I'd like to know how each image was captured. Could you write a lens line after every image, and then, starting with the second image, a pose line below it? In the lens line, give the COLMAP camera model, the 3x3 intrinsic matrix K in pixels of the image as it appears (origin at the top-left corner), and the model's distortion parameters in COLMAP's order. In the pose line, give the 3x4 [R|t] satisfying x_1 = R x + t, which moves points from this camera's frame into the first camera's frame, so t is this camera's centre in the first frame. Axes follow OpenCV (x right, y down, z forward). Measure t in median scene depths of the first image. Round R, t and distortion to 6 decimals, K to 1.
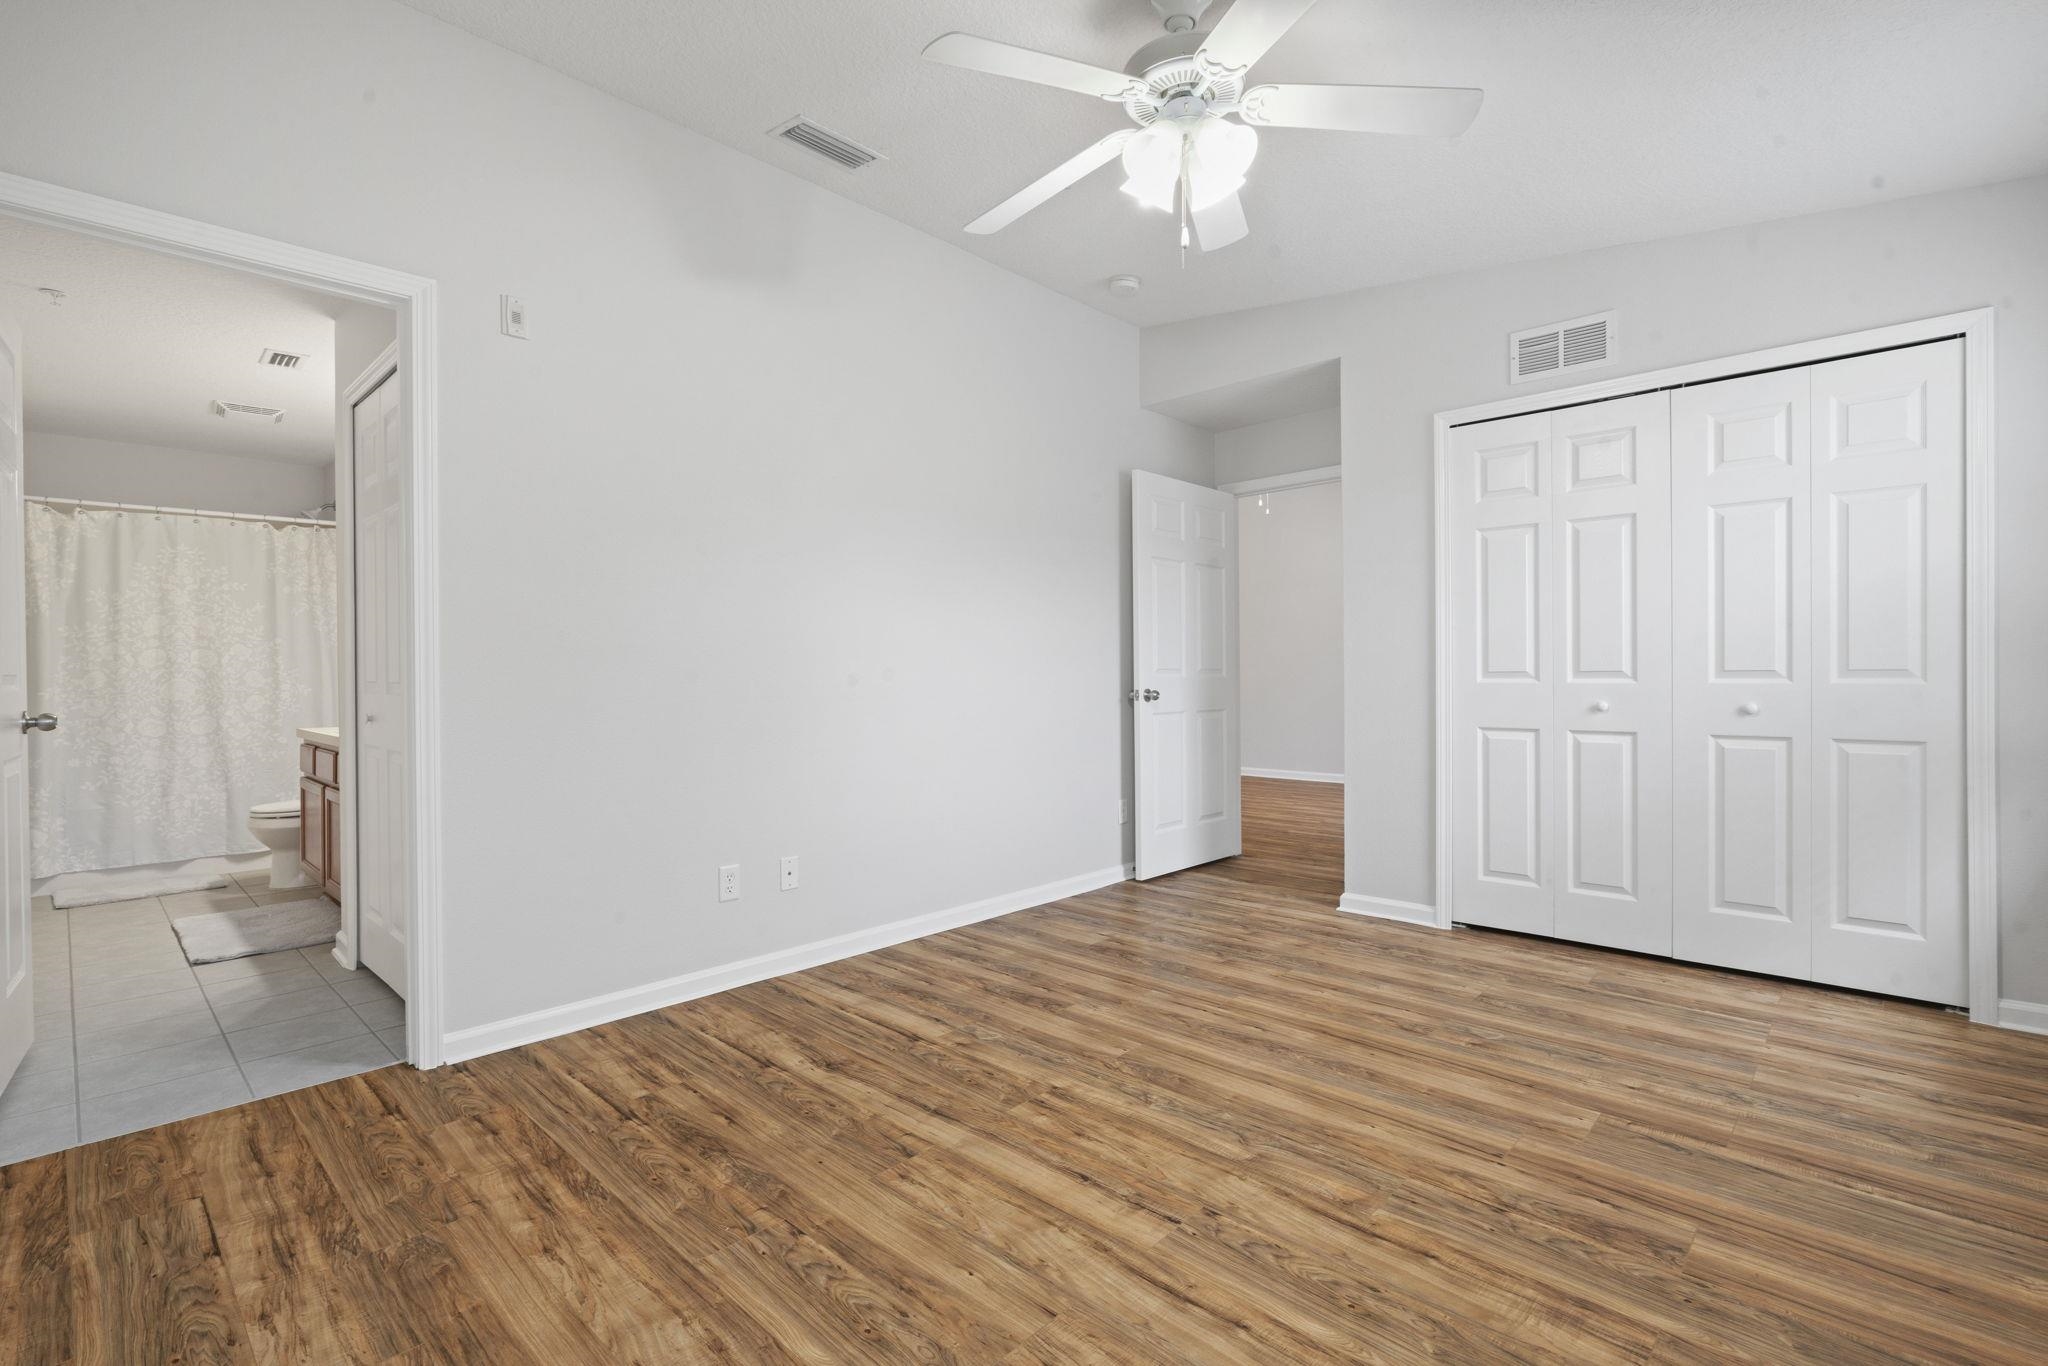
lens RADIAL K [[938.5, 0, 1028.4], [0, 938.5, 680.0], [0, 0, 1]] dist [-0.003990, -0.000688]
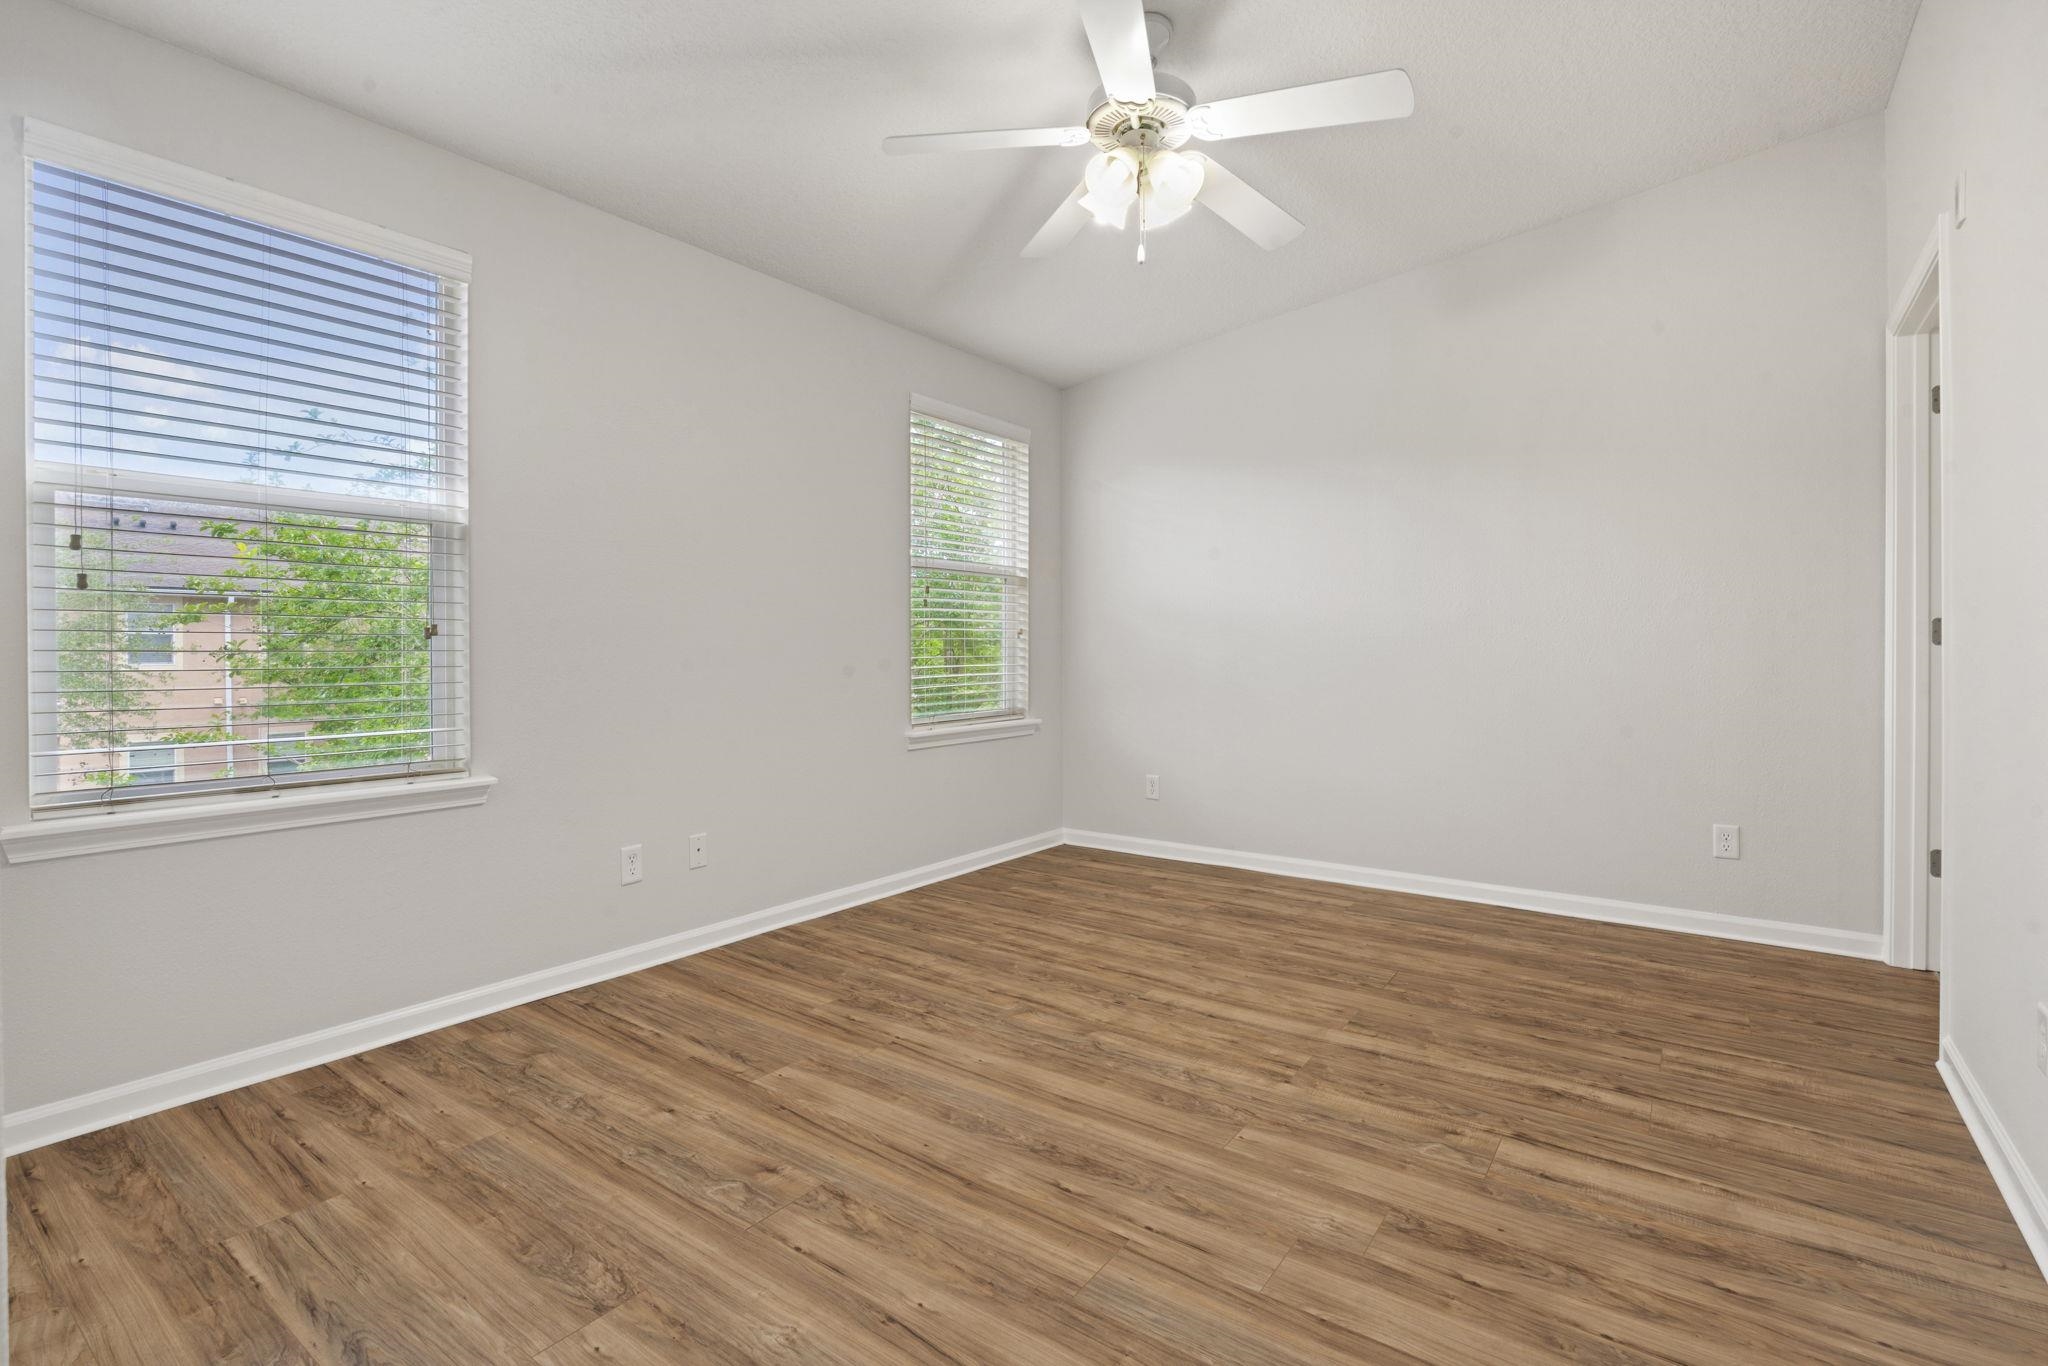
lens RADIAL K [[935.2, 0, 1015.5], [0, 935.2, 660.3], [0, 0, 1]] dist [-0.005041, 0.000096]
pose [[-0.993613, 0.010481, -0.112355, 0.323970], [0.008526, 0.999804, 0.017861, -0.011372], [0.112521, 0.016789, -0.993508, 1.522134]]
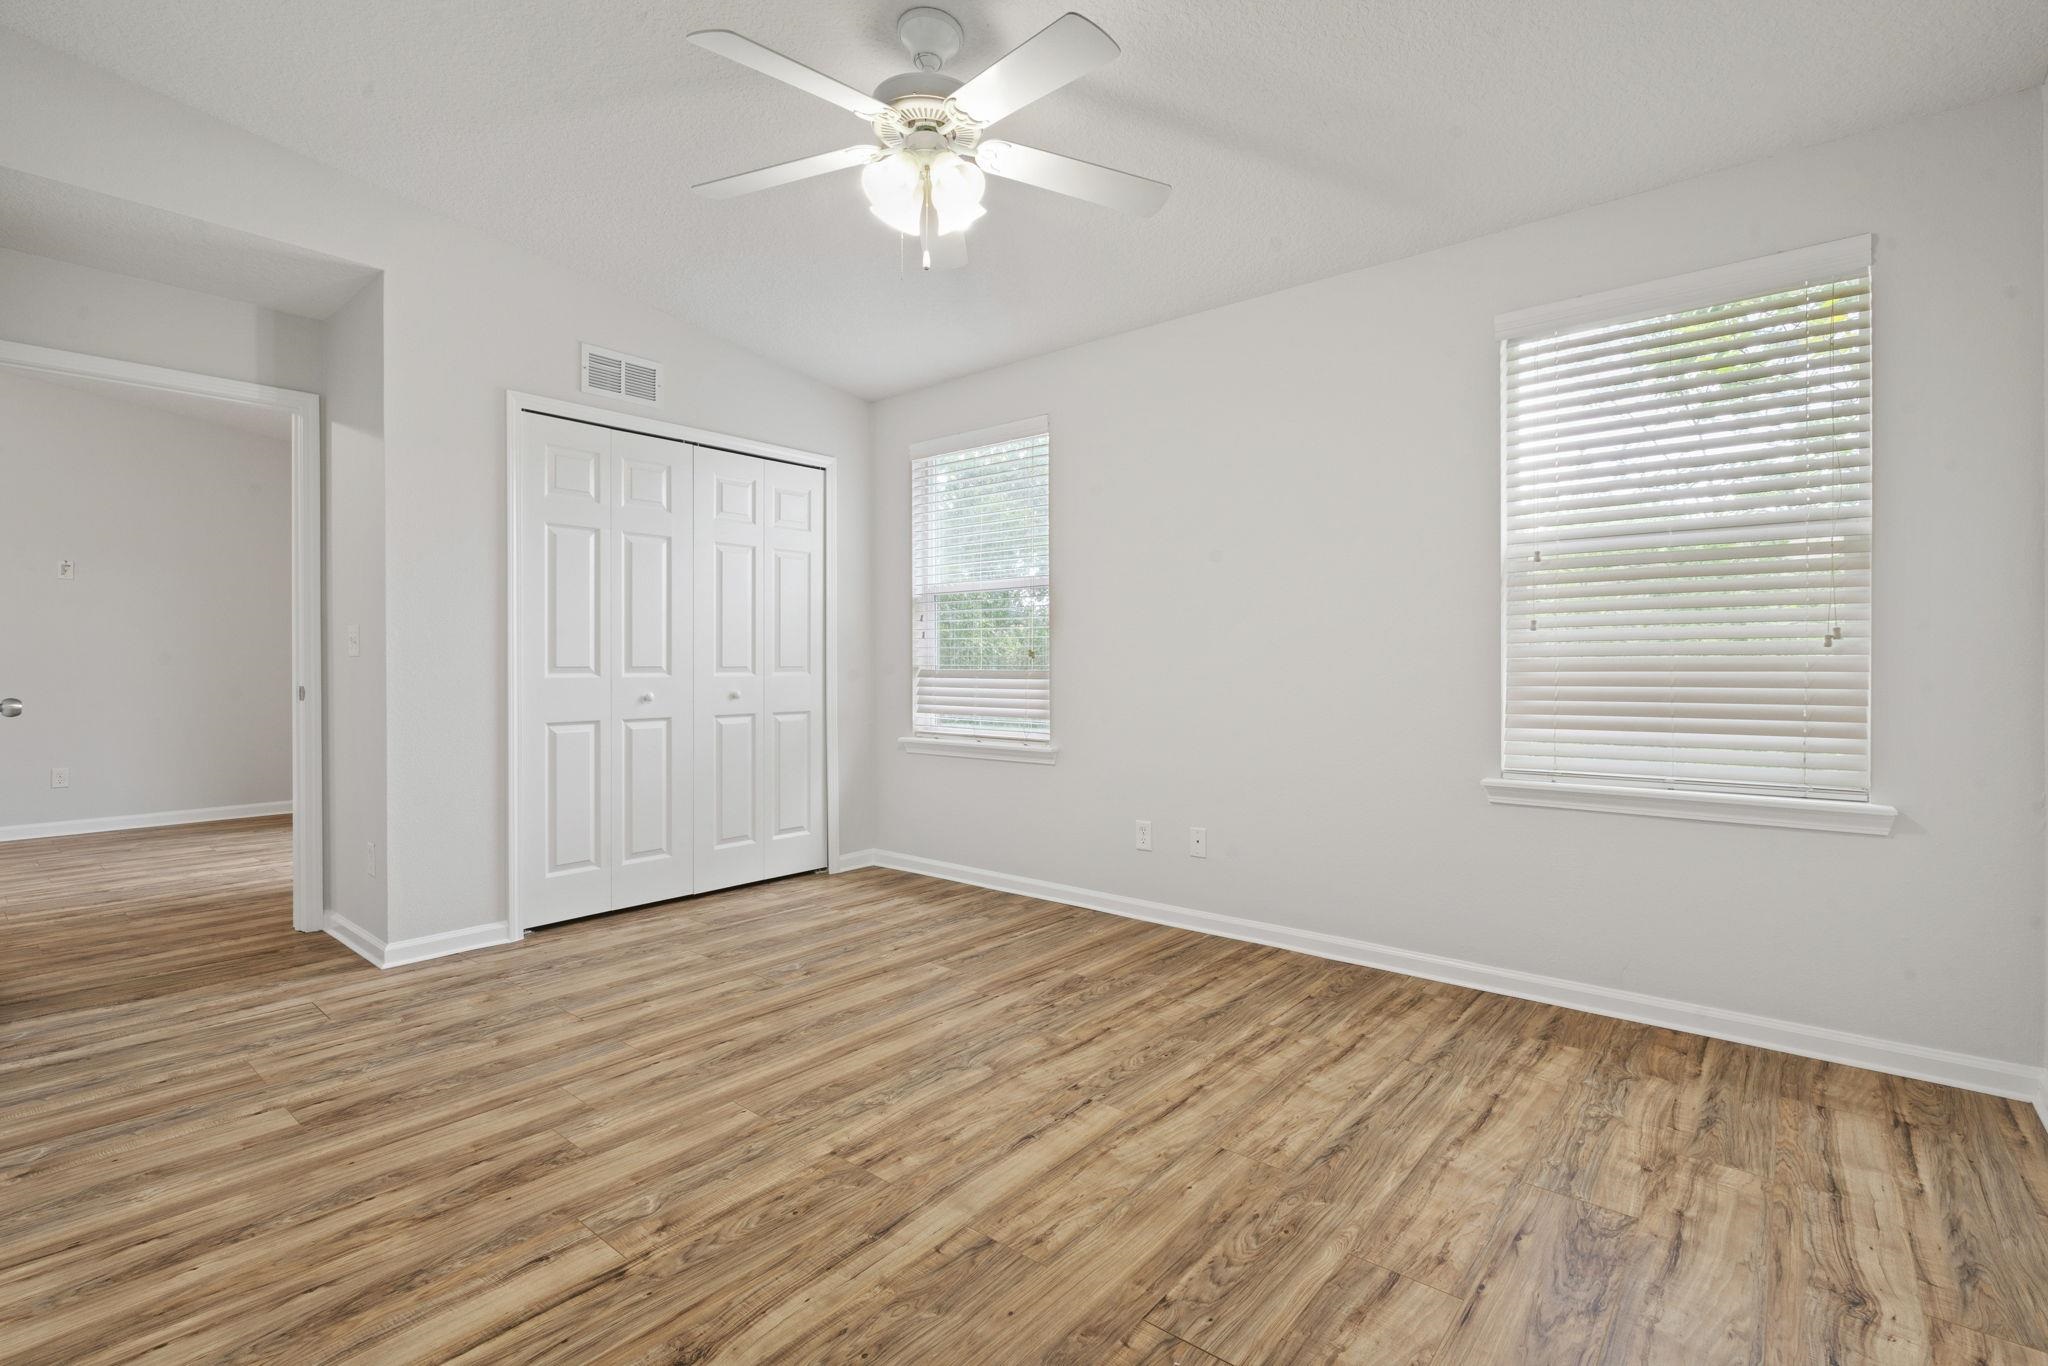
lens RADIAL K [[935.2, 0, 1015.5], [0, 935.2, 660.3], [0, 0, 1]] dist [-0.005041, 0.000096]
pose [[-0.054347, 0.013888, 0.998426, -0.660357], [0.007879, 0.999878, -0.013480, 0.002310], [-0.998491, 0.007134, -0.054450, 0.701161]]
